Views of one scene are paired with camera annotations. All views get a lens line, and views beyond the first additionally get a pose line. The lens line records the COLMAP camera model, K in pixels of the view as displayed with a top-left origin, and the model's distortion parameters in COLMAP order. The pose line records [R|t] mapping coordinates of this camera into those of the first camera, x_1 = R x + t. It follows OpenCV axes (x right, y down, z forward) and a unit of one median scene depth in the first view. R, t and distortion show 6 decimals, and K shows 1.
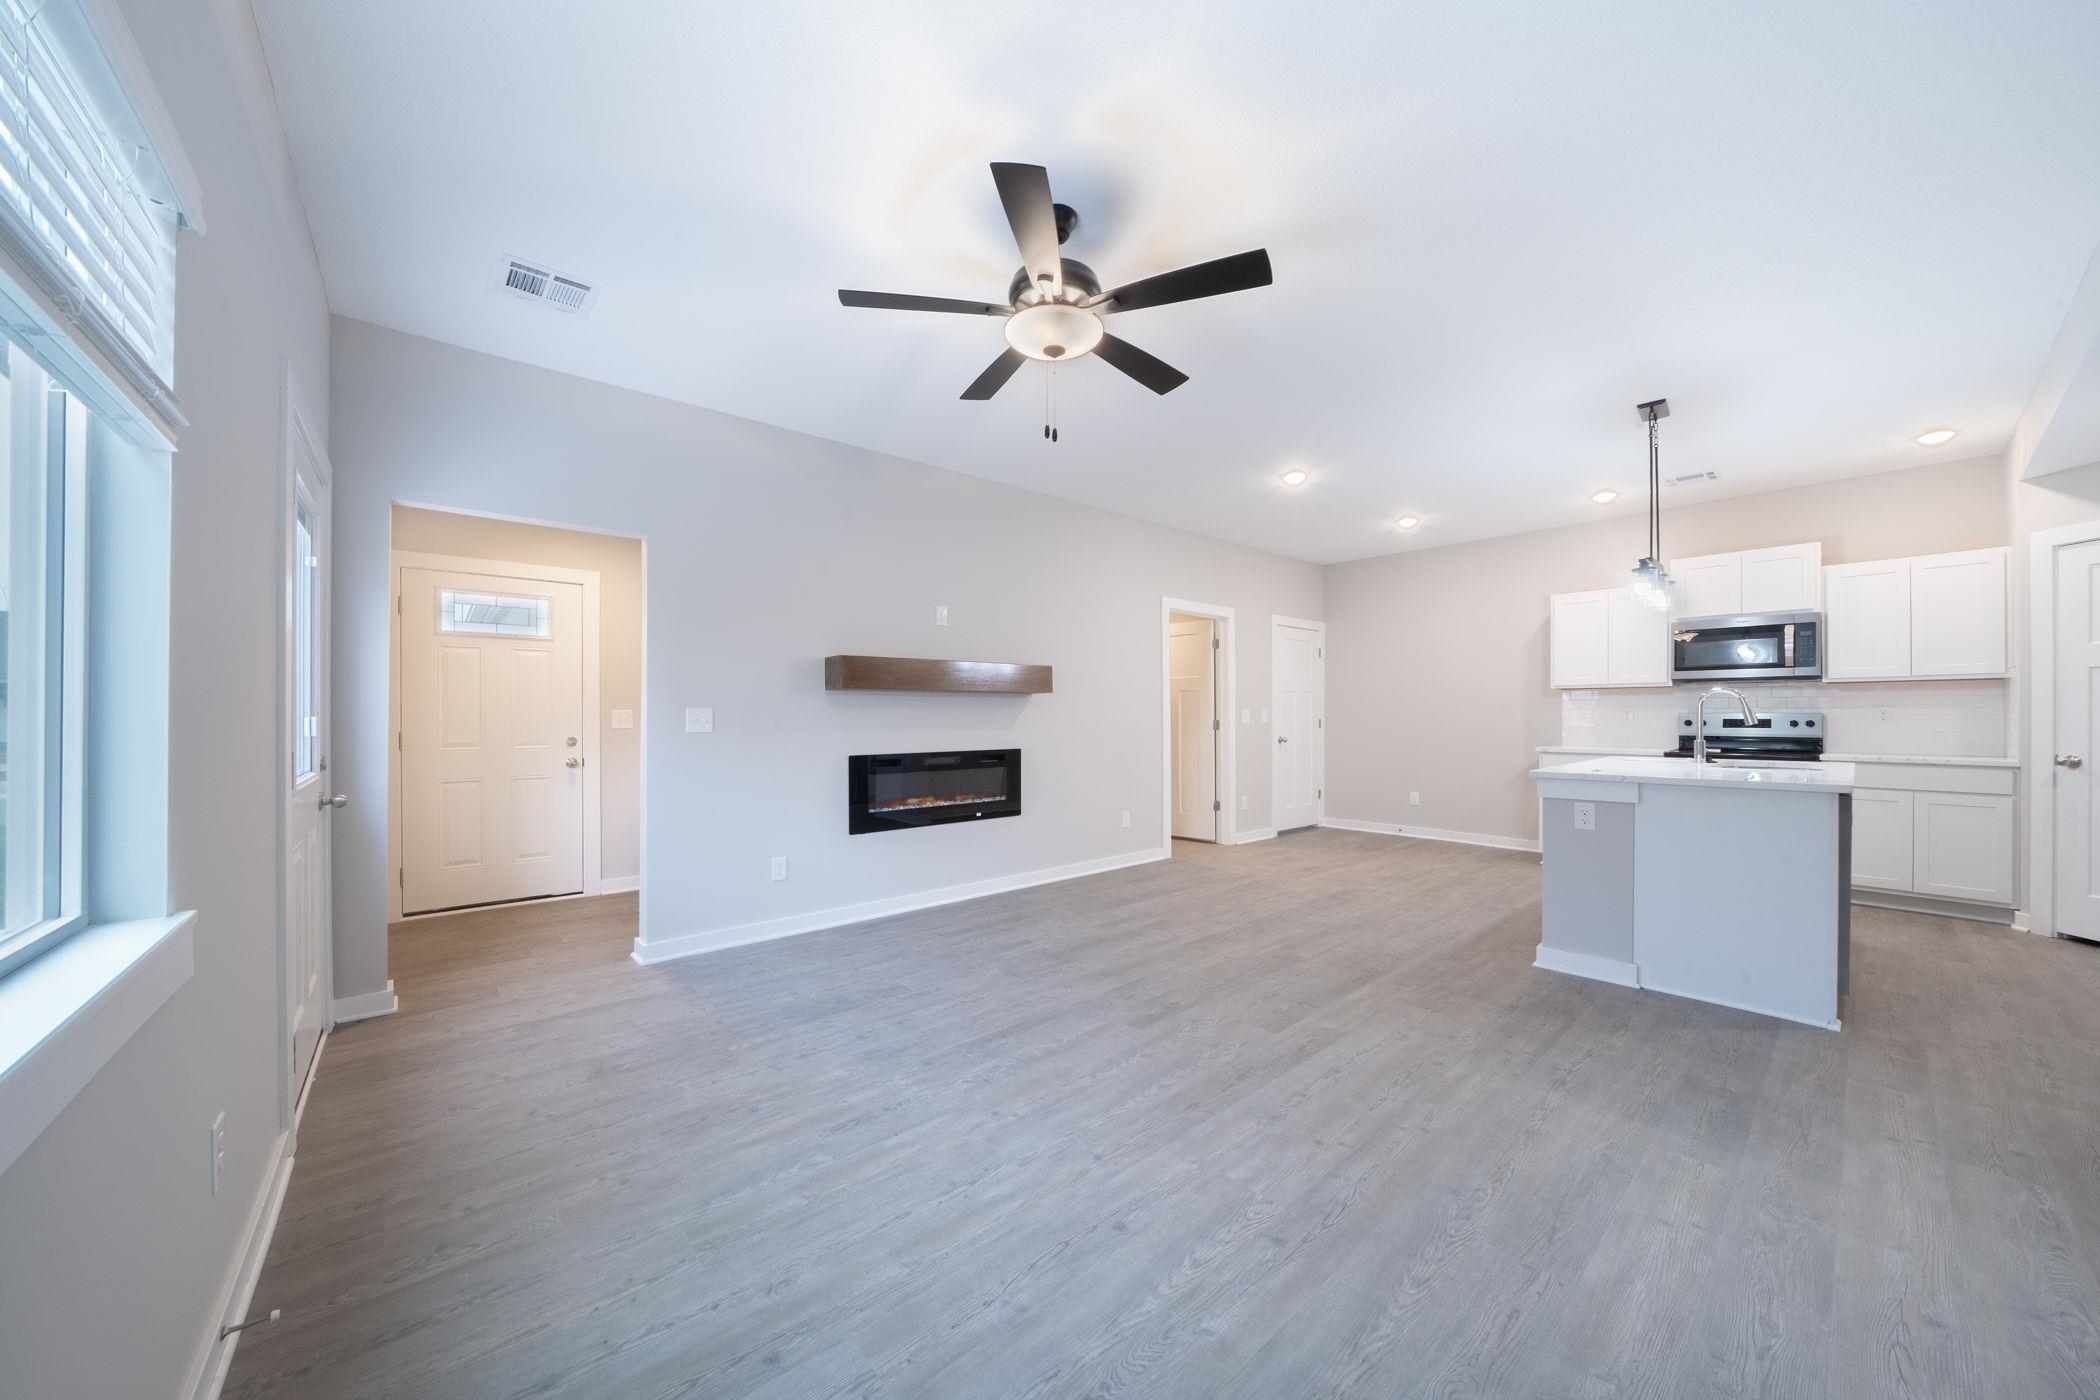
lens RADIAL K [[725.3, 0, 1055.1], [0, 725.3, 716.7], [0, 0, 1]] dist [-0.004906, 0.000541]
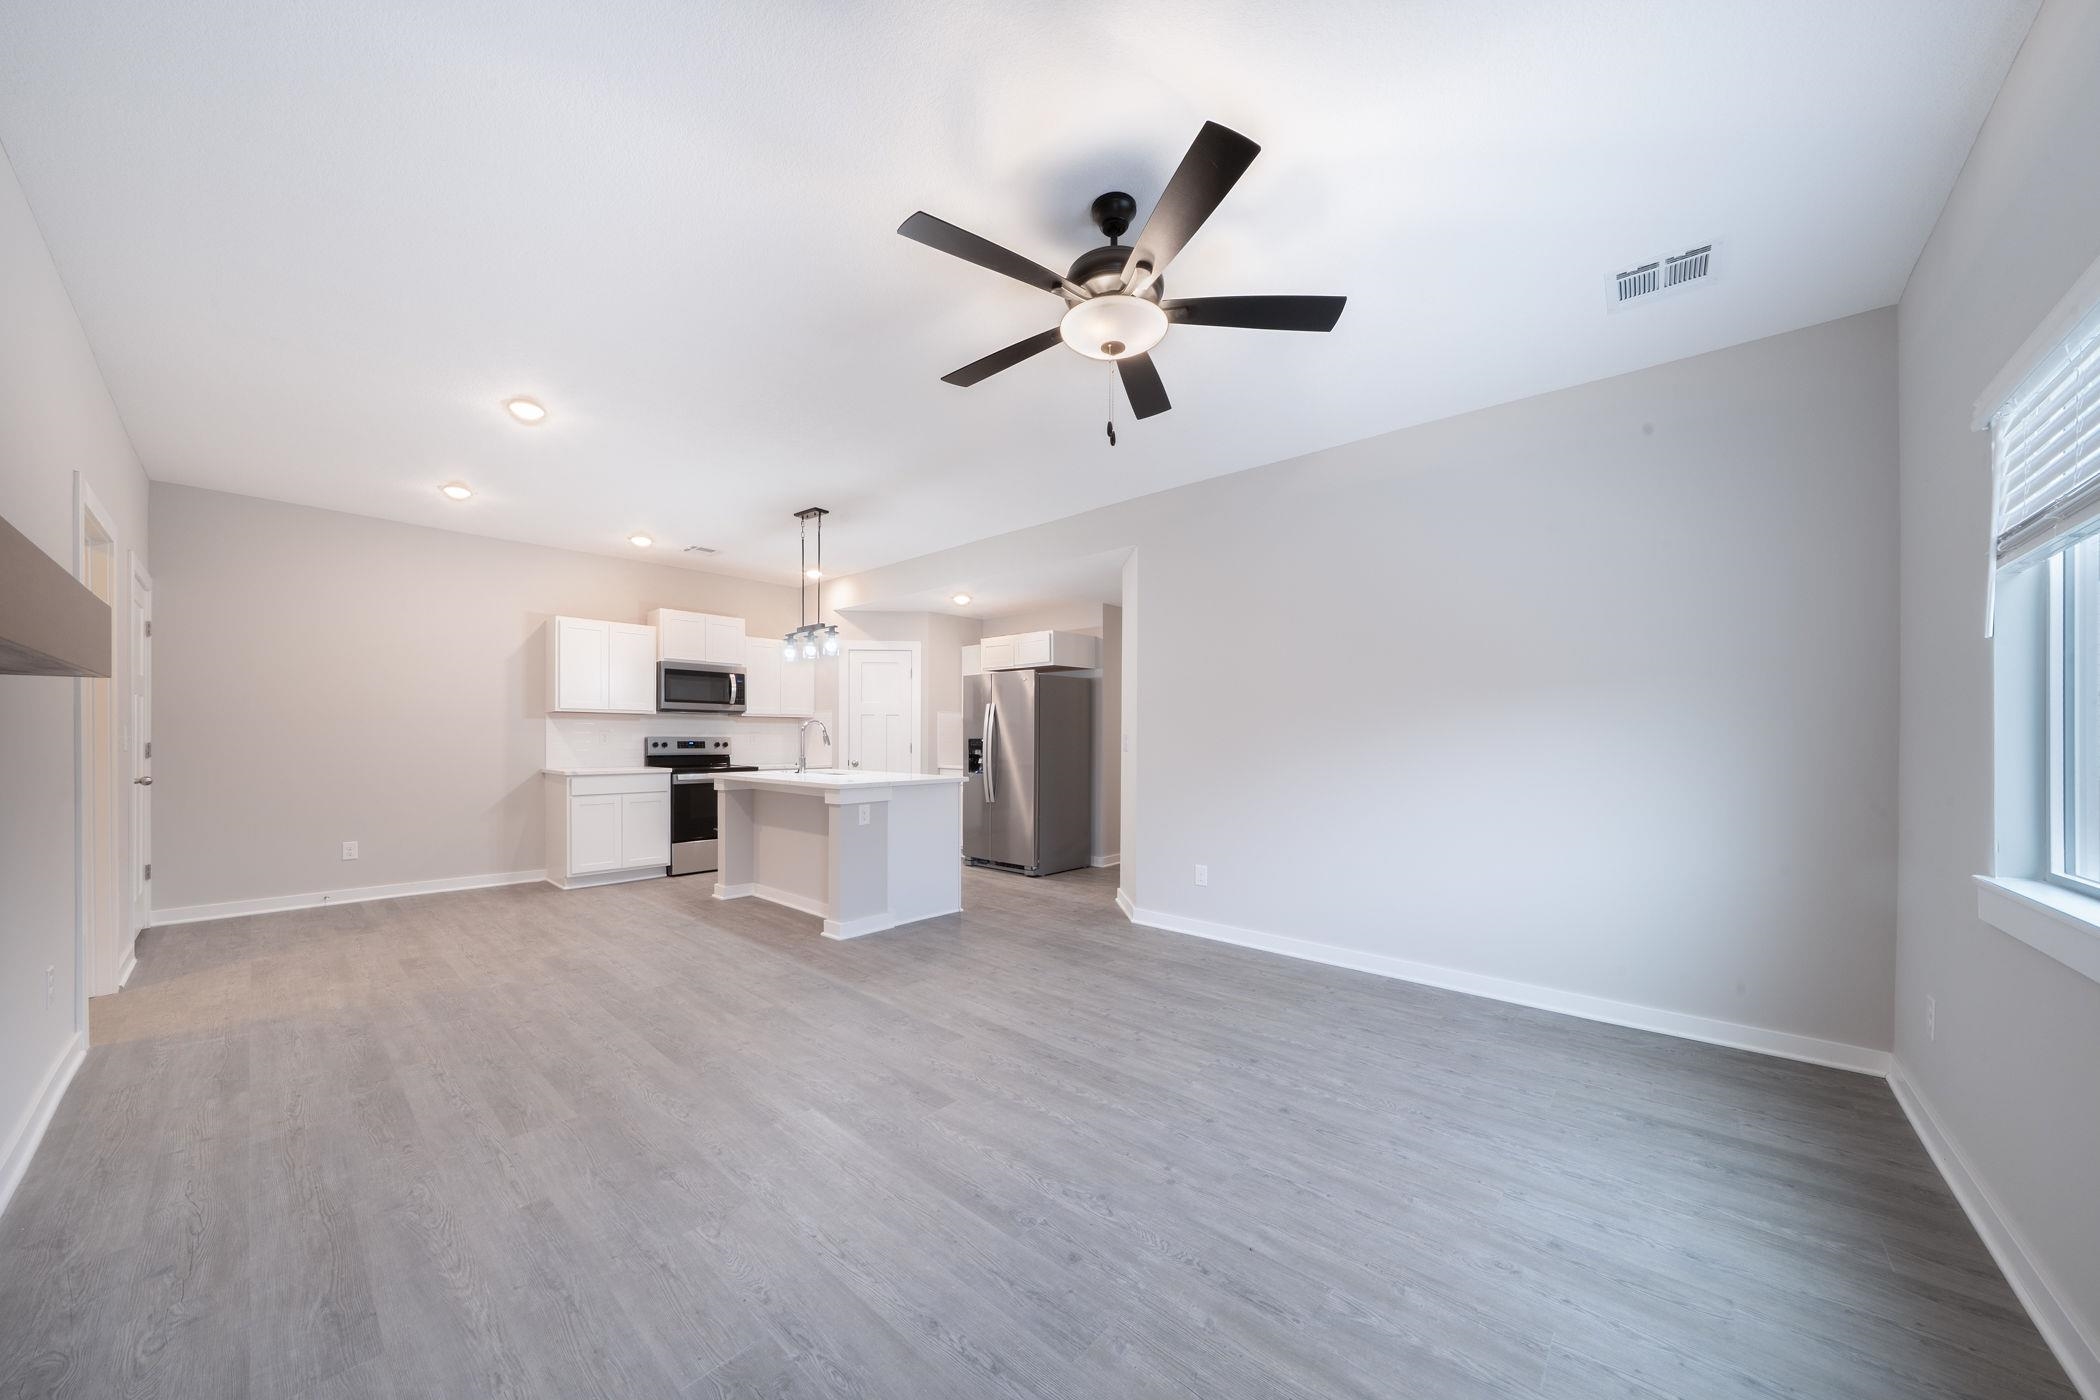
lens RADIAL K [[725.3, 0, 1030.0], [0, 725.3, 742.7], [0, 0, 1]] dist [-0.004906, 0.000541]
pose [[-0.112014, -0.003506, 0.993700, -0.554299], [-0.004660, 0.999985, 0.003003, -0.001240], [-0.993696, -0.004294, -0.112029, 0.737978]]
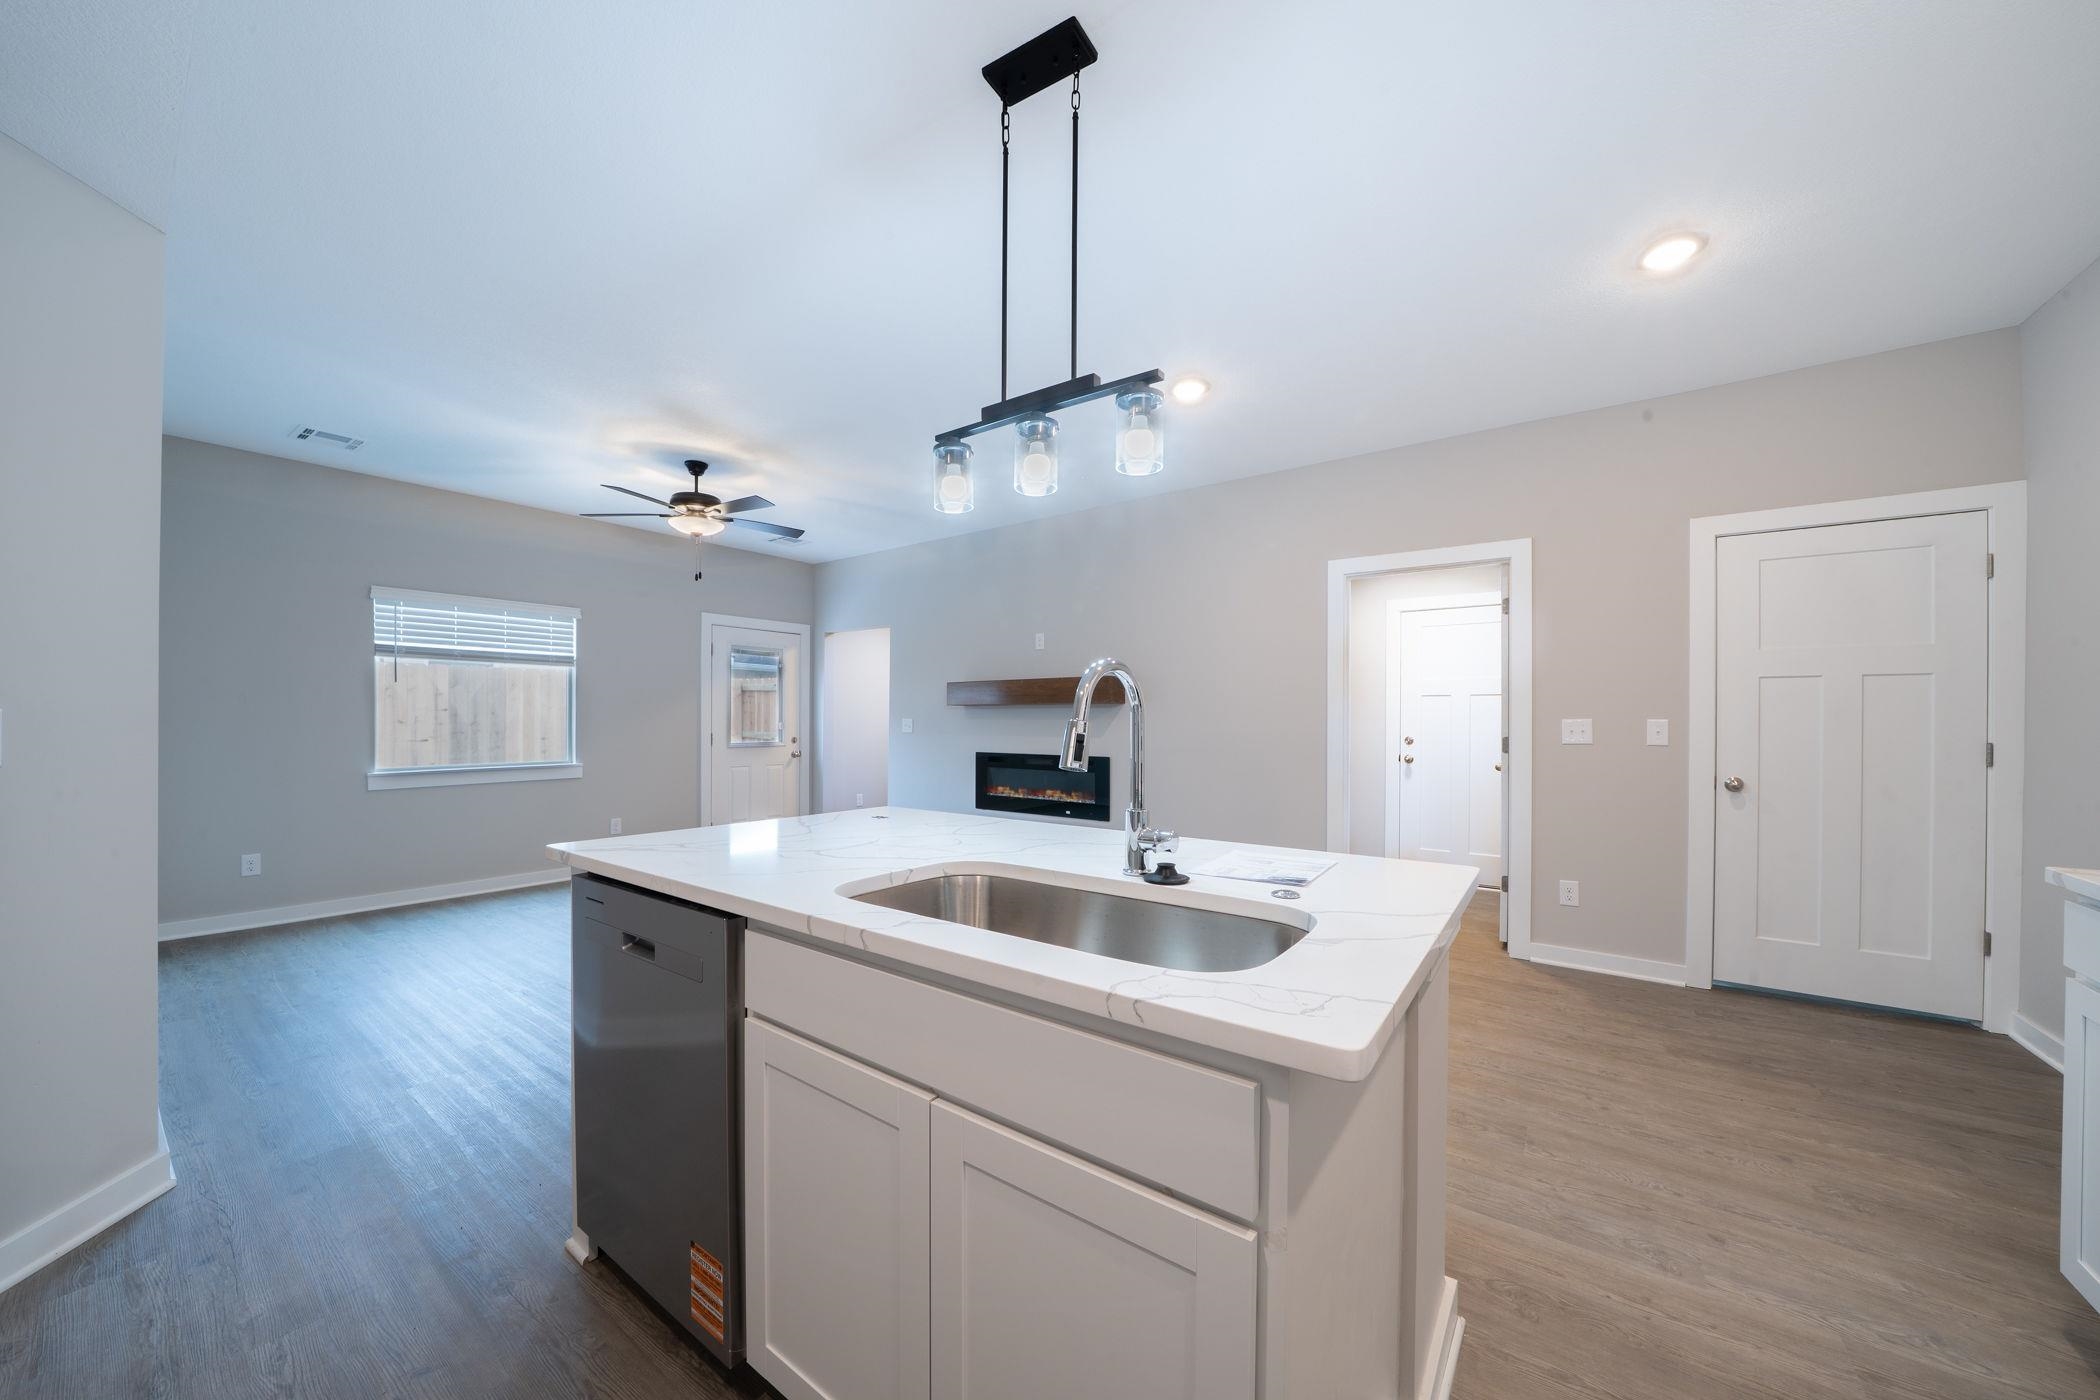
lens RADIAL K [[725.3, 0, 1036.5], [0, 725.3, 730.7], [0, 0, 1]] dist [-0.004906, 0.000541]
pose [[0.211140, 0.018039, -0.977289, 1.258190], [-0.006426, 0.999834, 0.017067, -0.014586], [0.977435, 0.002677, 0.211221, 0.891924]]
